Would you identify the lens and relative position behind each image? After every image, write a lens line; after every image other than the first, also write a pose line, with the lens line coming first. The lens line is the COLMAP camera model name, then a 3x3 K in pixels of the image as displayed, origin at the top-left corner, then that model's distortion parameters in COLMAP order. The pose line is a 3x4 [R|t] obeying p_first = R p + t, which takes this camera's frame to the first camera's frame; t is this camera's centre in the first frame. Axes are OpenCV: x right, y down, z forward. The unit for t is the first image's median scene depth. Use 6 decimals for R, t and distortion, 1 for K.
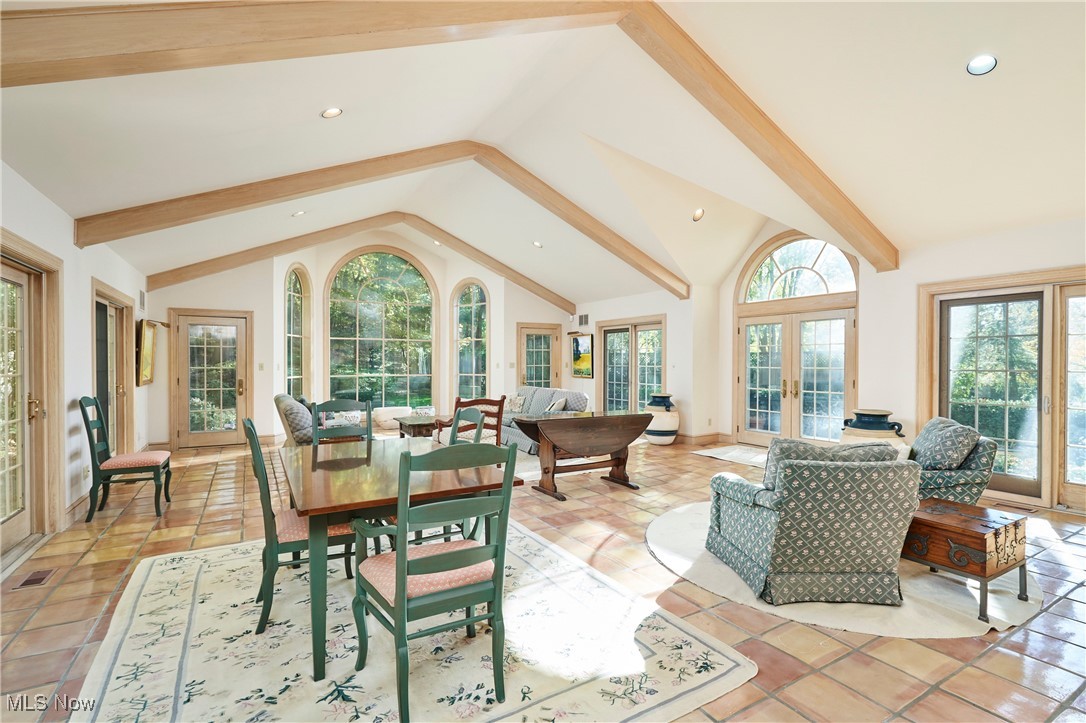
lens RADIAL K [[505.7, 0, 545.9], [0, 505.7, 361.6], [0, 0, 1]] dist [0.003323, -0.000207]
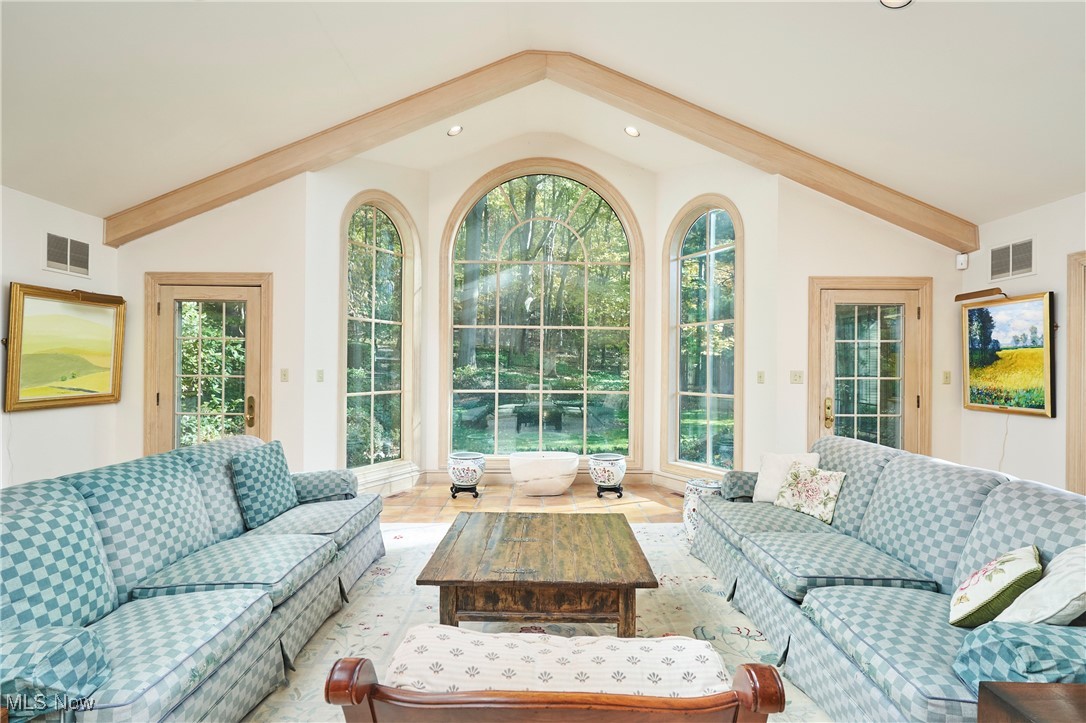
lens RADIAL K [[505.7, 0, 544.5], [0, 505.7, 366.6], [0, 0, 1]] dist [0.003323, -0.000207]
pose [[0.873634, 0.008448, -0.486510, -0.044409], [-0.005198, 0.999954, 0.008028, -0.003645], [0.486556, -0.004484, 0.873638, 0.506007]]
